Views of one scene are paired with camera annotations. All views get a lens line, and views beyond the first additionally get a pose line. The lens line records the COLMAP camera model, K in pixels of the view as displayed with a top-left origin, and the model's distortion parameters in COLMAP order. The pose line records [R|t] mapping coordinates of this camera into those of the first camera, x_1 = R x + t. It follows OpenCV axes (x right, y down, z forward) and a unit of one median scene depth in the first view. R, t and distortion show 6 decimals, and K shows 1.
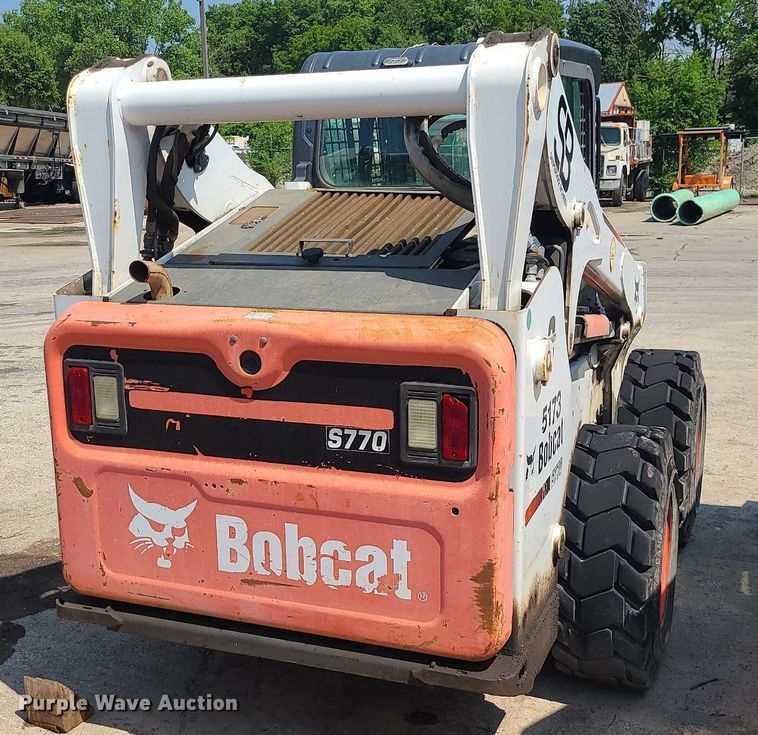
lens RADIAL K [[1056.0, 0, 369.7], [0, 1056.0, 384.9], [0, 0, 1]] dist [0.037589, 0.000000]
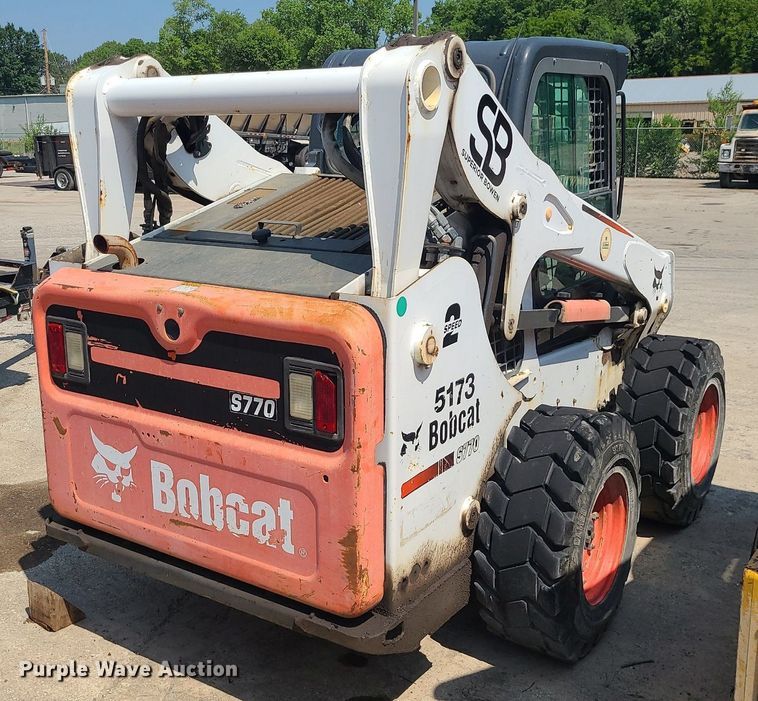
lens RADIAL K [[932.9, 0, 377.0], [0, 932.9, 349.1], [0, 0, 1]] dist [0.042210, 0.000000]
pose [[0.975347, 0.067242, -0.210181, 0.293252], [-0.064495, 0.997719, 0.019905, -0.032346], [0.211040, -0.005859, 0.977460, 0.065390]]
